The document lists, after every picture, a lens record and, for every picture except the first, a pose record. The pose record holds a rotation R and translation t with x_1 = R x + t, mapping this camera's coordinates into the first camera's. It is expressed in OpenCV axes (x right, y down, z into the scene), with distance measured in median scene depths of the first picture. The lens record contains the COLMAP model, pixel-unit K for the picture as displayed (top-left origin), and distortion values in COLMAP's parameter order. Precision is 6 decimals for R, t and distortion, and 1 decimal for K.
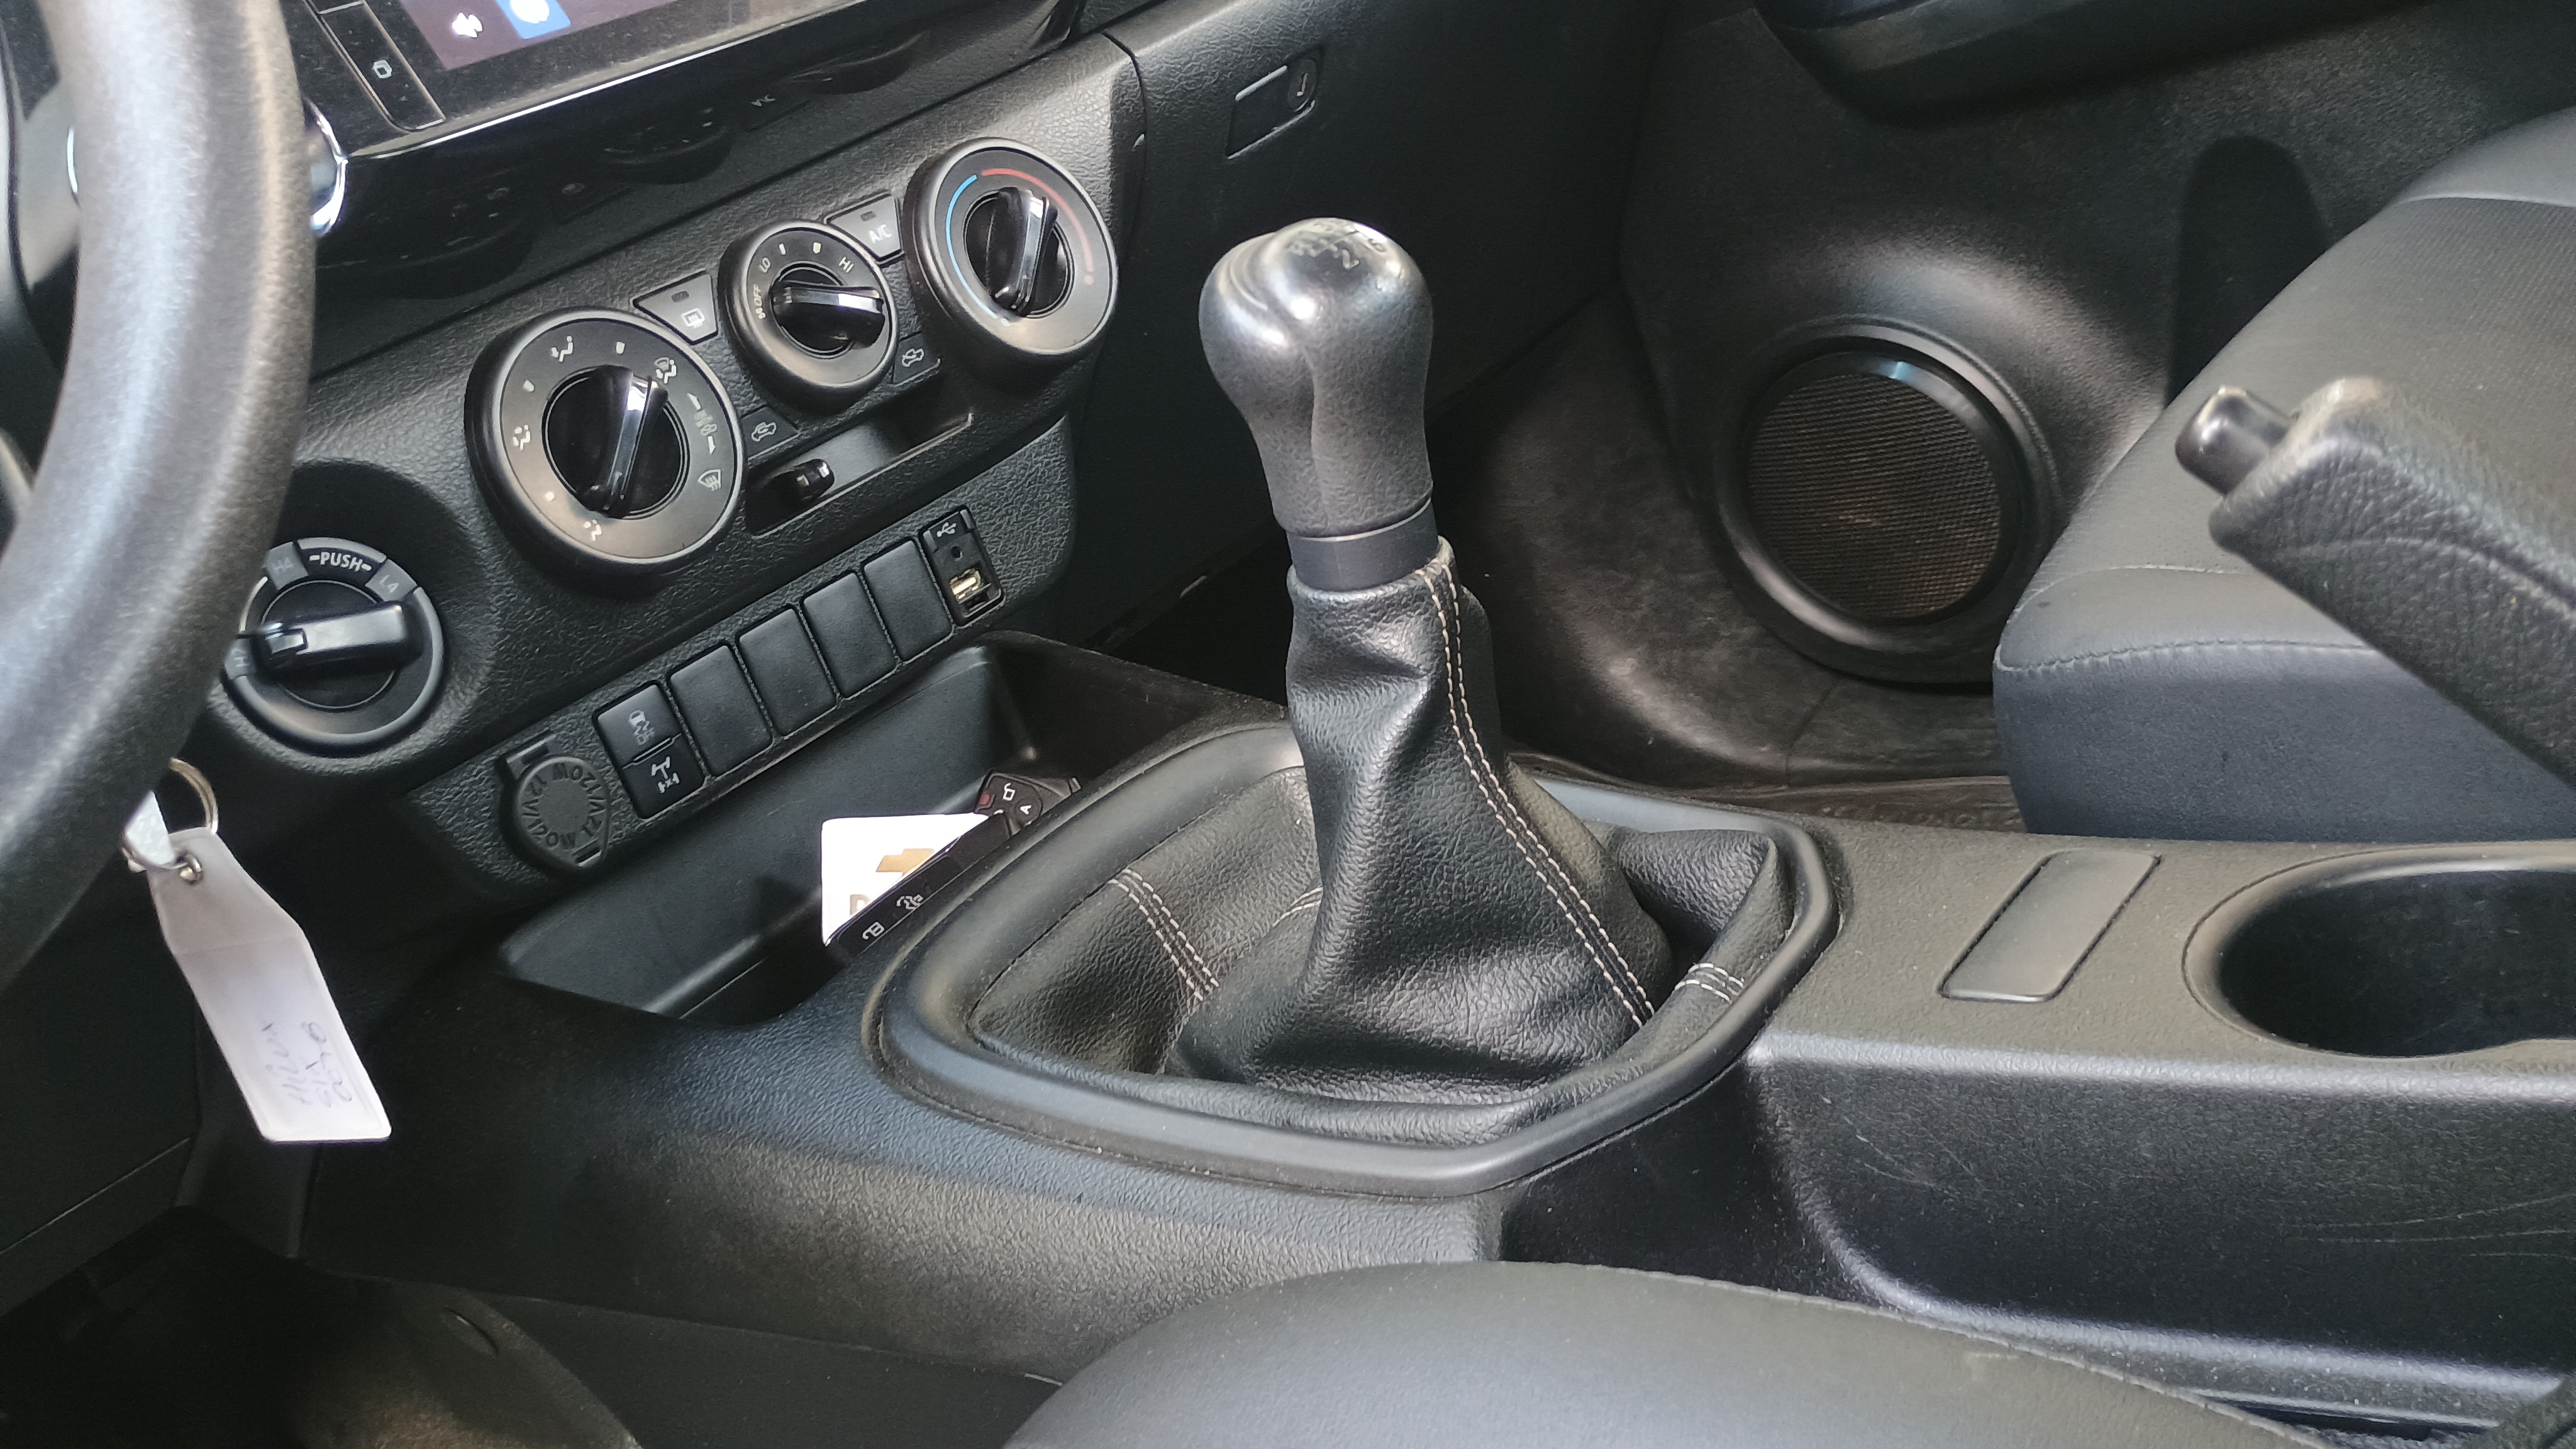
lens RADIAL K [[2235.7, 0, 1276.5], [0, 2235.7, 731.8], [0, 0, 1]] dist [0.023443, -0.018357]
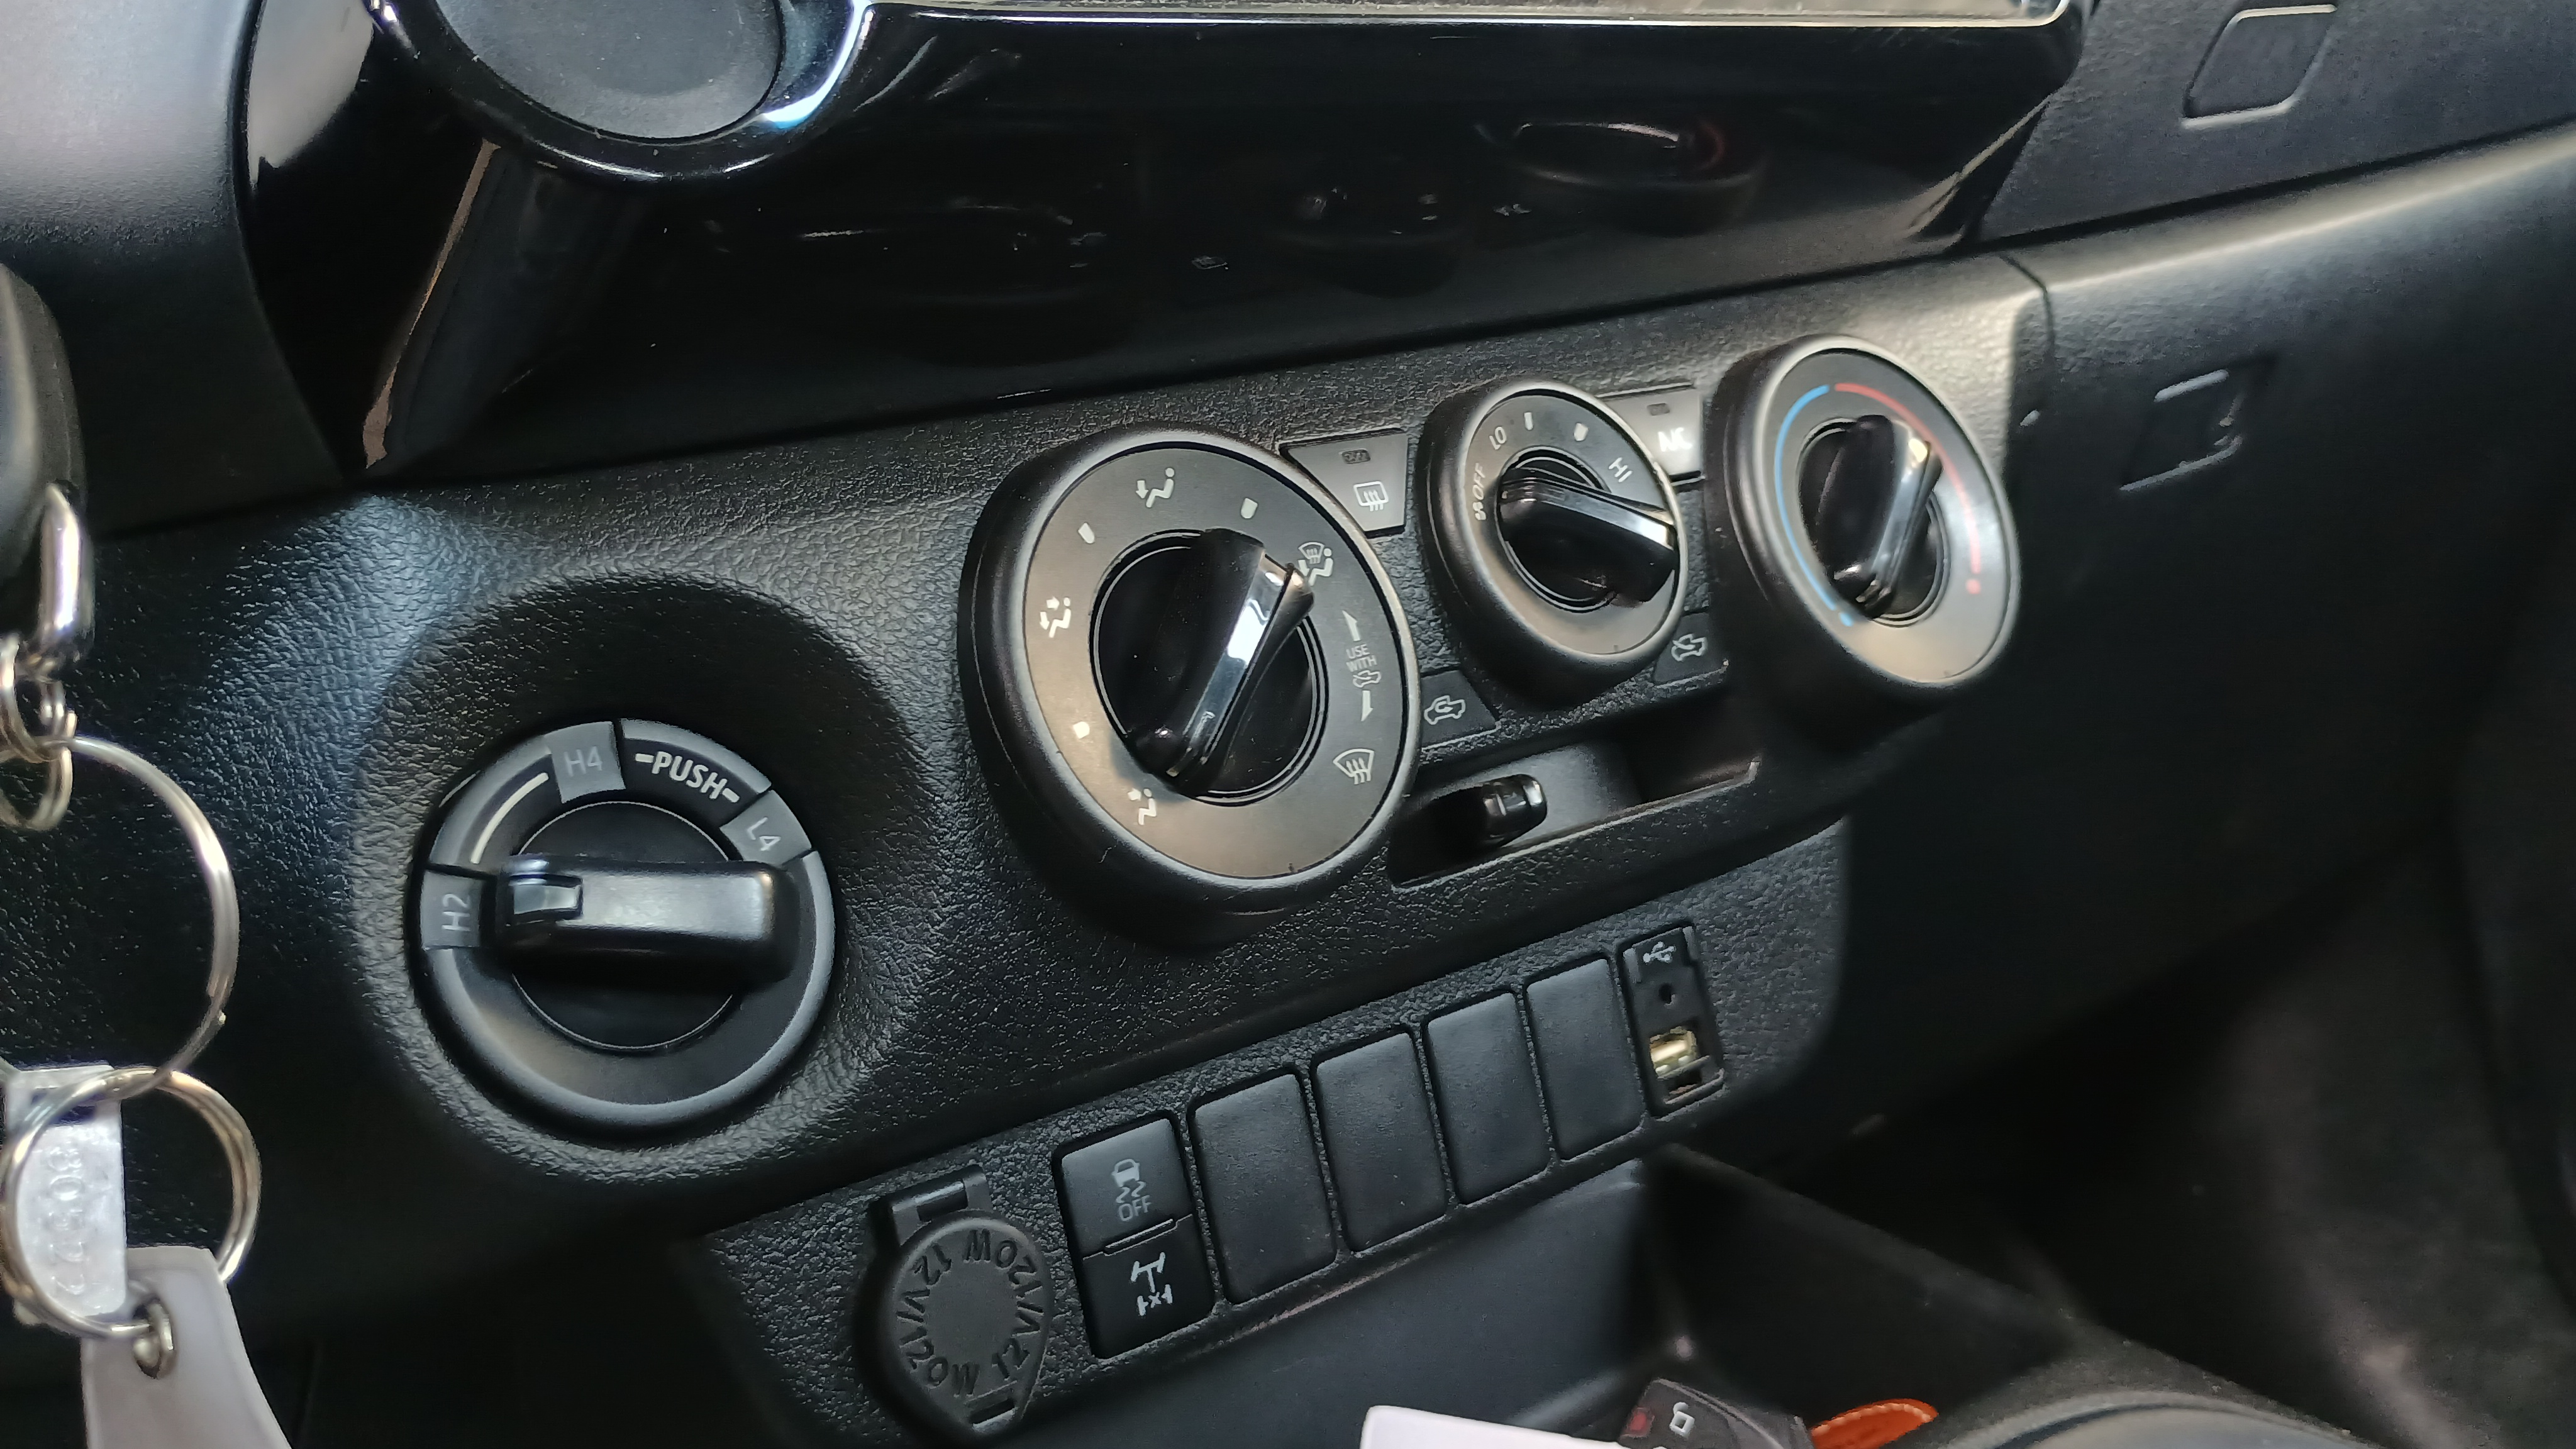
lens RADIAL K [[2235.7, 0, 1276.5], [0, 2235.7, 731.8], [0, 0, 1]] dist [0.023443, -0.018357]
pose [[0.969119, 0.151036, -0.194928, -0.157490], [-0.192002, 0.958193, -0.212136, -0.000189], [0.154738, 0.243012, 0.957602, 0.446349]]
